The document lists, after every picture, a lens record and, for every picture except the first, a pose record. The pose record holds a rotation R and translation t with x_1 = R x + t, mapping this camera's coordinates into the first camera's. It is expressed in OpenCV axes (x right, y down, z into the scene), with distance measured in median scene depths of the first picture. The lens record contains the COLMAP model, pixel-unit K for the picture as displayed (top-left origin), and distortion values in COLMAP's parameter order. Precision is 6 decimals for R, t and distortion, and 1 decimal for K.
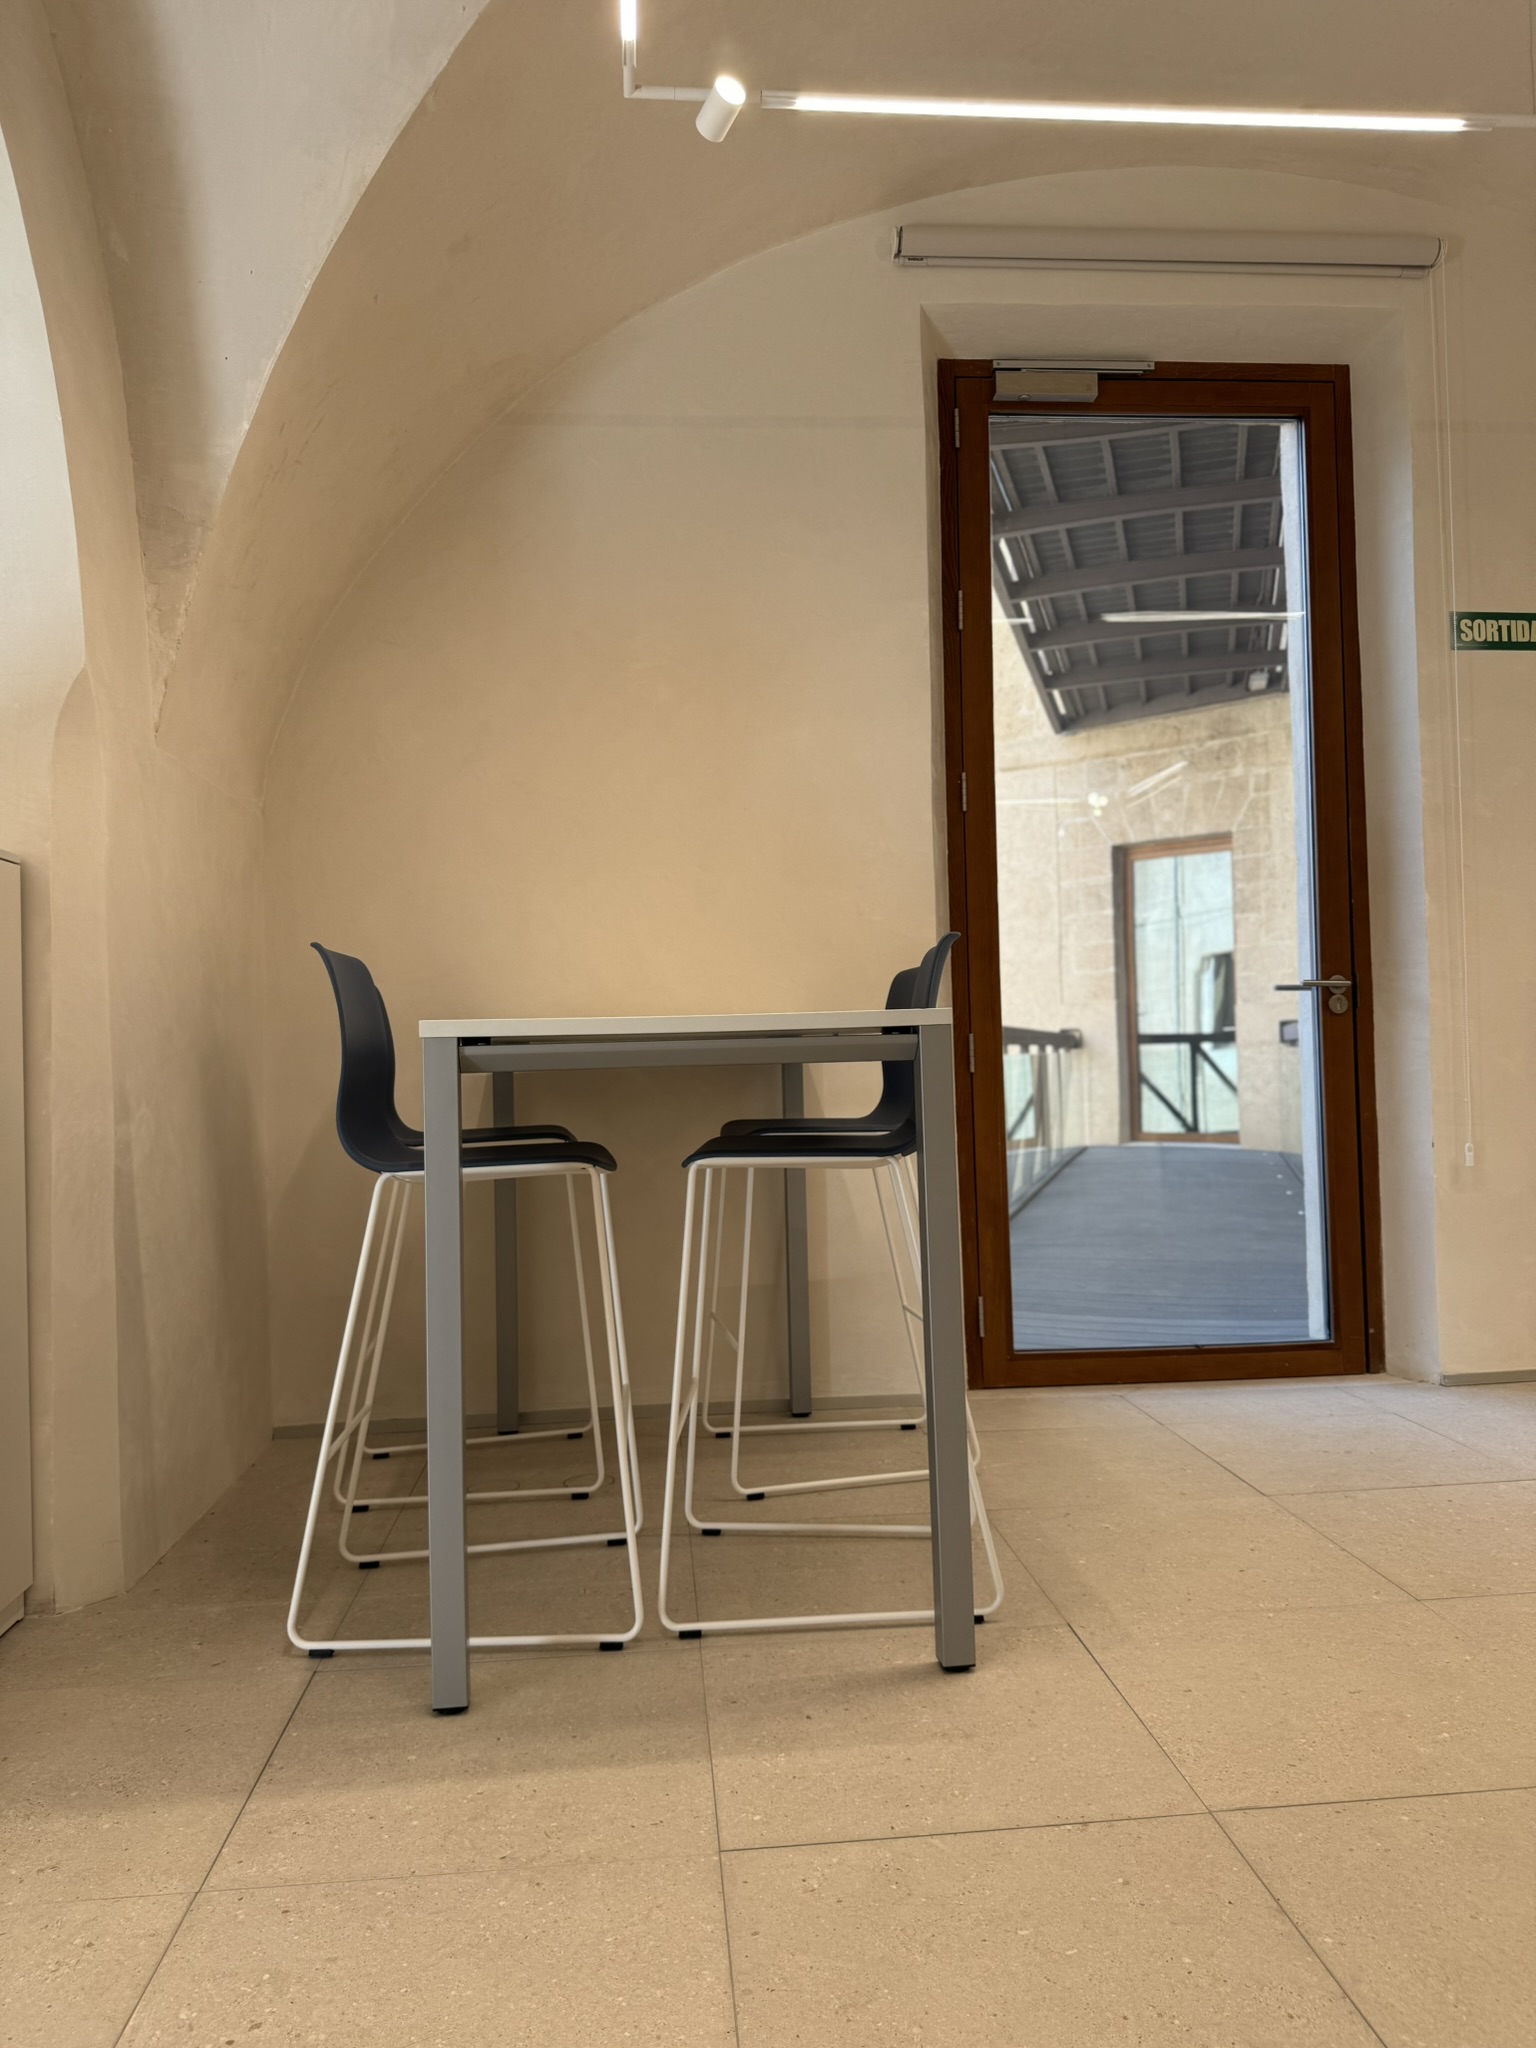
lens RADIAL K [[1446.6, 0, 766.5], [0, 1446.6, 1030.8], [0, 0, 1]] dist [-0.009682, -0.000486]
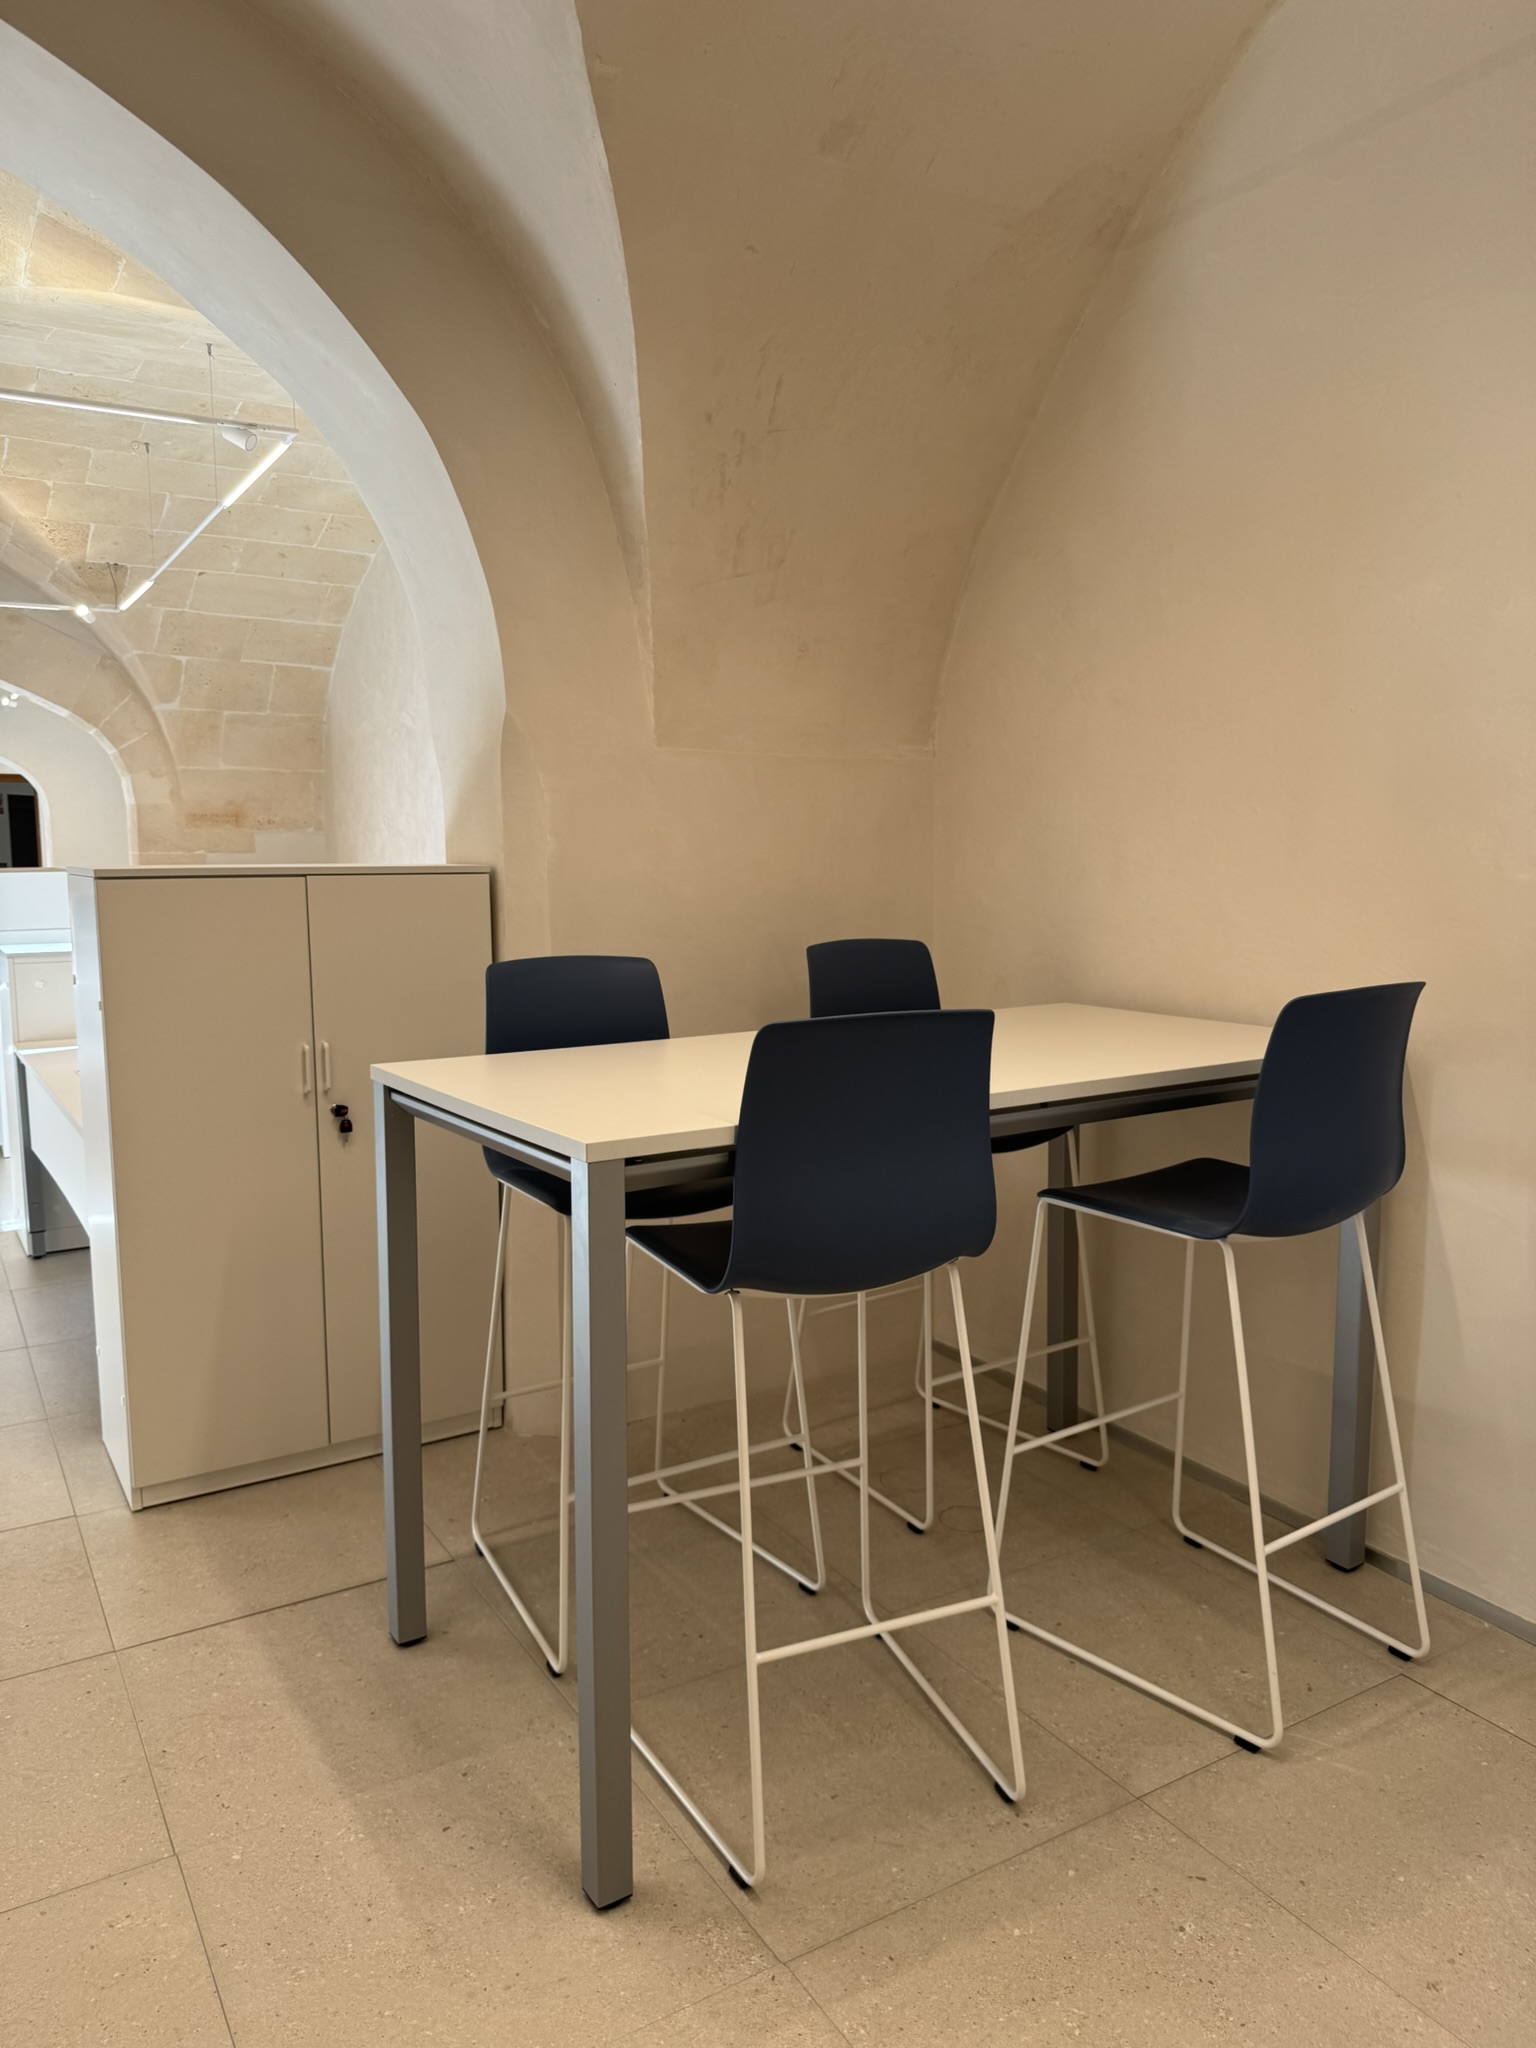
lens RADIAL K [[1446.6, 0, 762.4], [0, 1446.6, 1008.1], [0, 0, 1]] dist [-0.009682, -0.000486]
pose [[0.439980, 0.118145, -0.890202, 0.939772], [0.015467, 0.990164, 0.139056, -0.214241], [0.897874, -0.074950, 0.433825, 0.813795]]
